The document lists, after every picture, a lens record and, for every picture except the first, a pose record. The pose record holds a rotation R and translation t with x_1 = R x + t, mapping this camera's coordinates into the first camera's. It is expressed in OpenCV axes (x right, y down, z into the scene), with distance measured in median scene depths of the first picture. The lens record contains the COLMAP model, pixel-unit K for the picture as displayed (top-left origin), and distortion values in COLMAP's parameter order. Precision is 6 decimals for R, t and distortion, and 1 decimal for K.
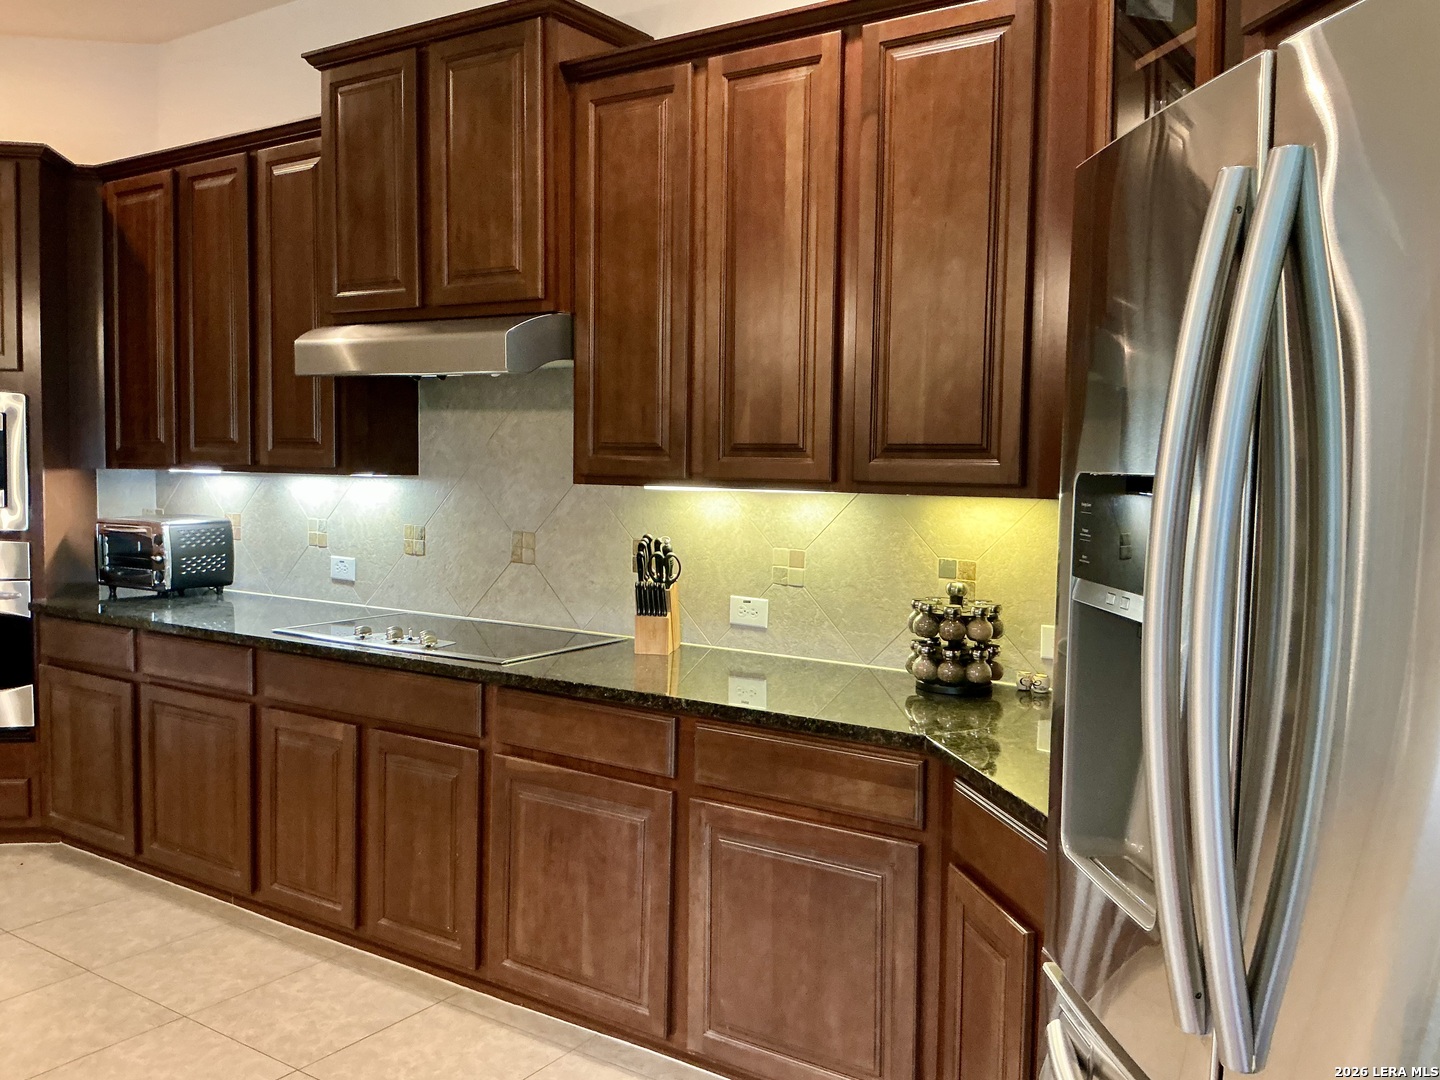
lens RADIAL K [[1204.1, 0, 750.8], [0, 1204.1, 530.9], [0, 0, 1]] dist [0.103671, -0.231618]
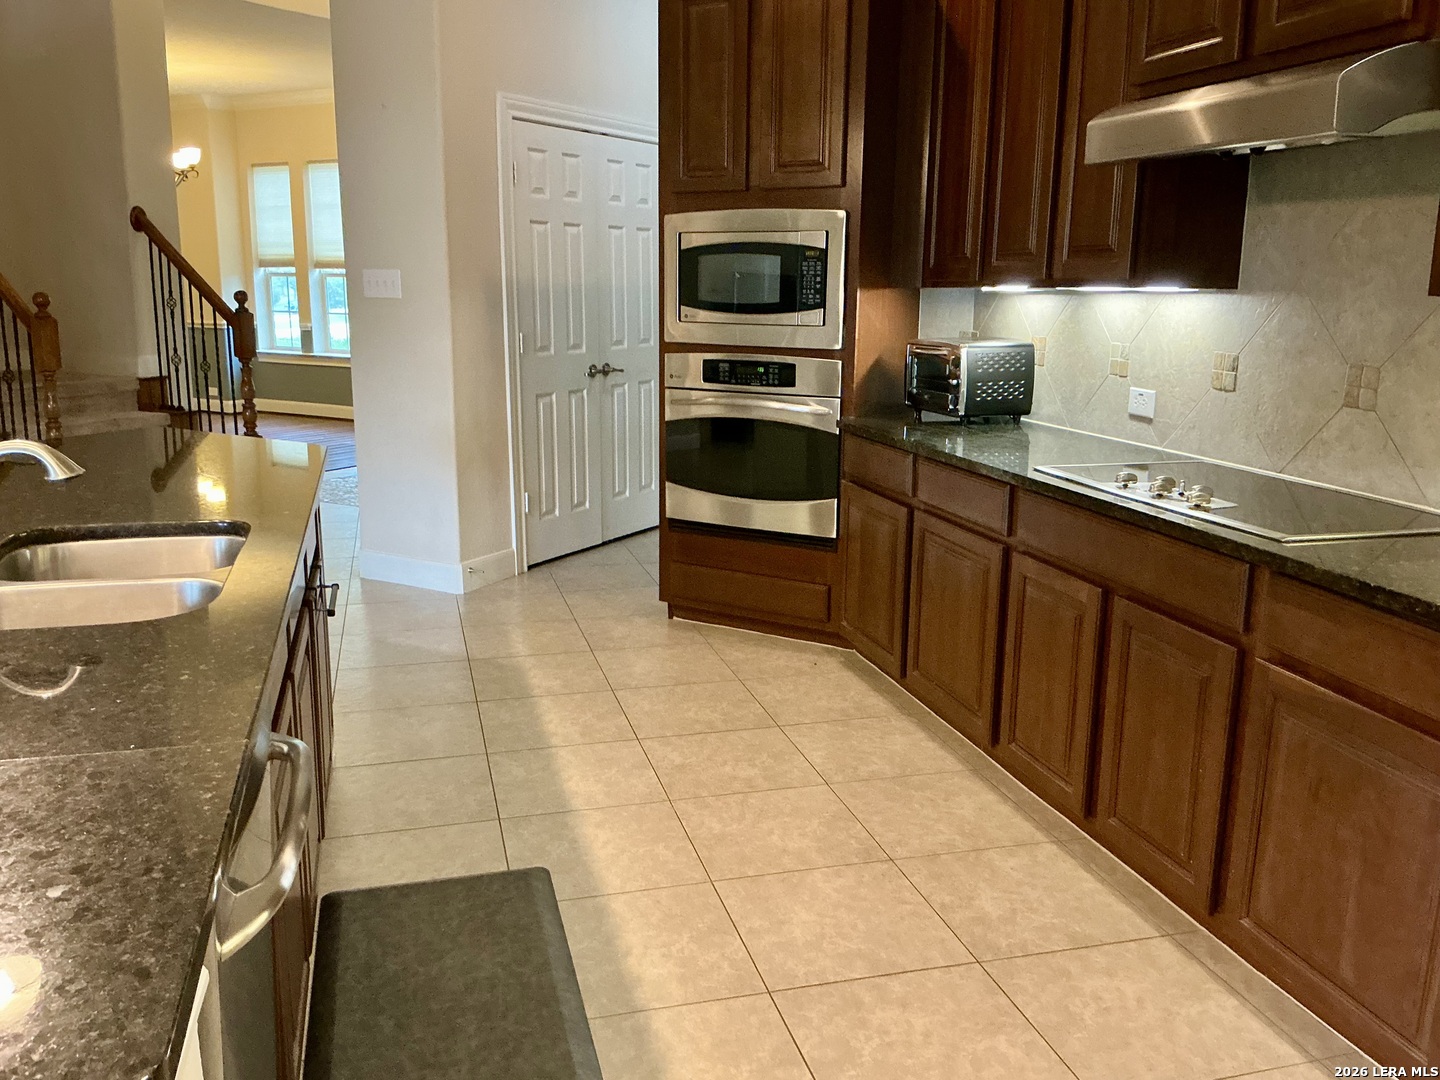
lens RADIAL K [[1204.1, 0, 695.8], [0, 1204.1, 542.1], [0, 0, 1]] dist [0.103671, -0.231618]
pose [[0.729856, 0.133841, -0.670371, 0.025330], [-0.037701, 0.987034, 0.156018, 0.006981], [0.682561, -0.088597, 0.725439, 0.182951]]
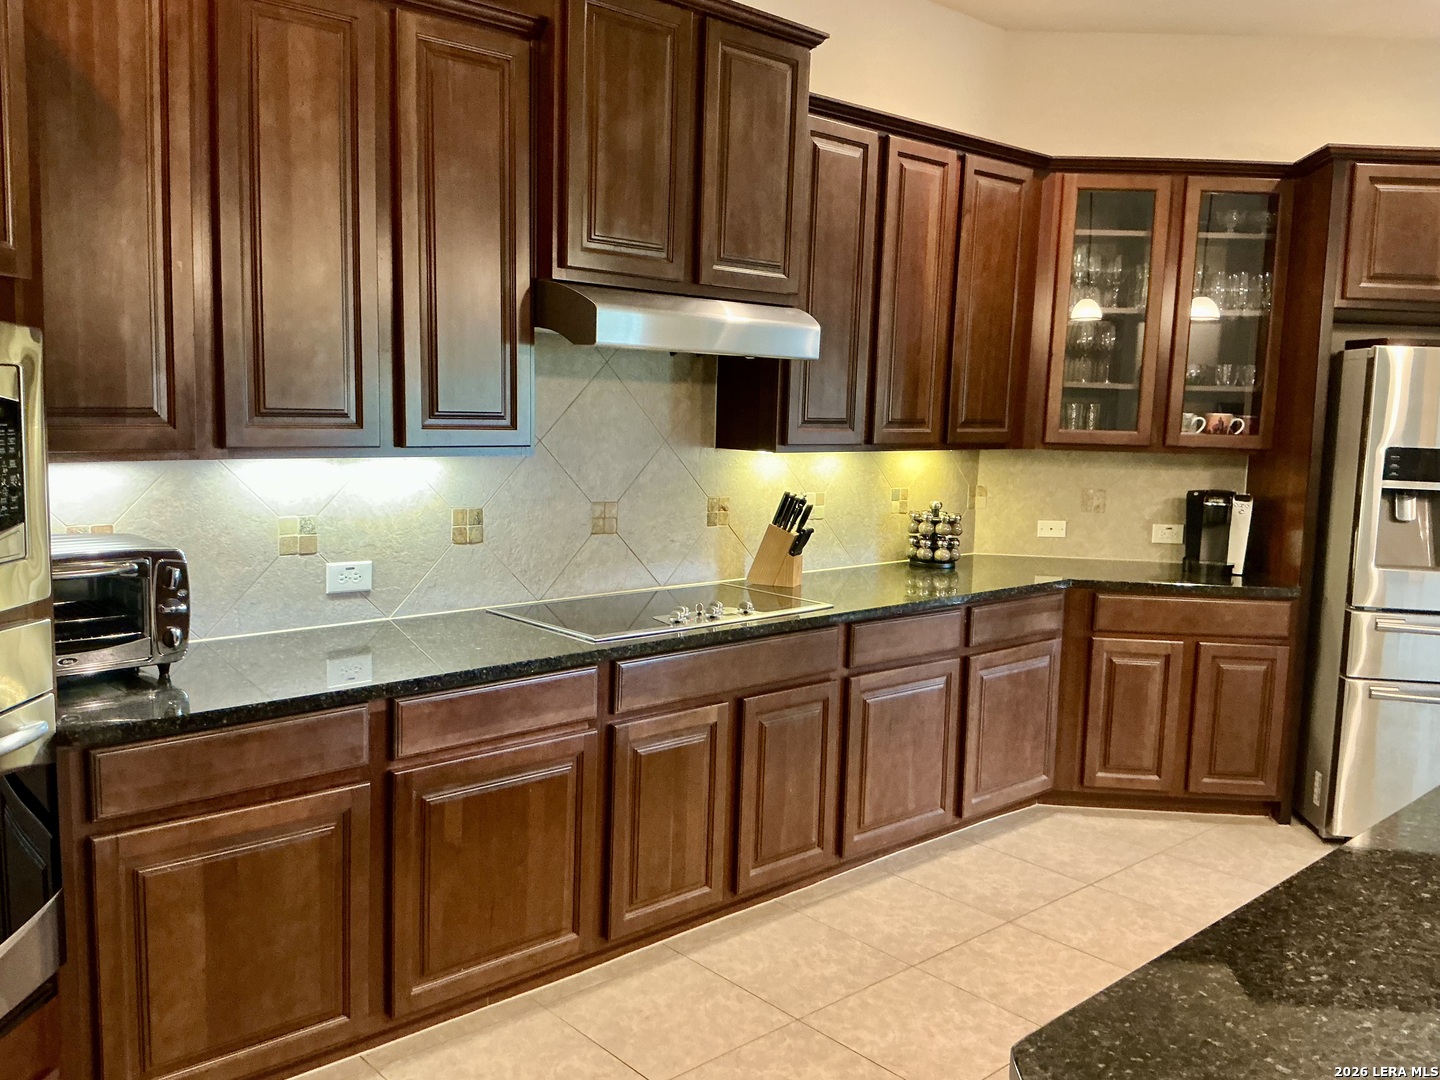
lens RADIAL K [[1204.1, 0, 716.4], [0, 1204.1, 532.1], [0, 0, 1]] dist [0.103671, -0.231618]
pose [[0.245037, -0.117435, 0.962375, -1.162986], [0.031852, 0.993076, 0.113071, -0.086902], [-0.968990, 0.002947, 0.247081, 0.688681]]
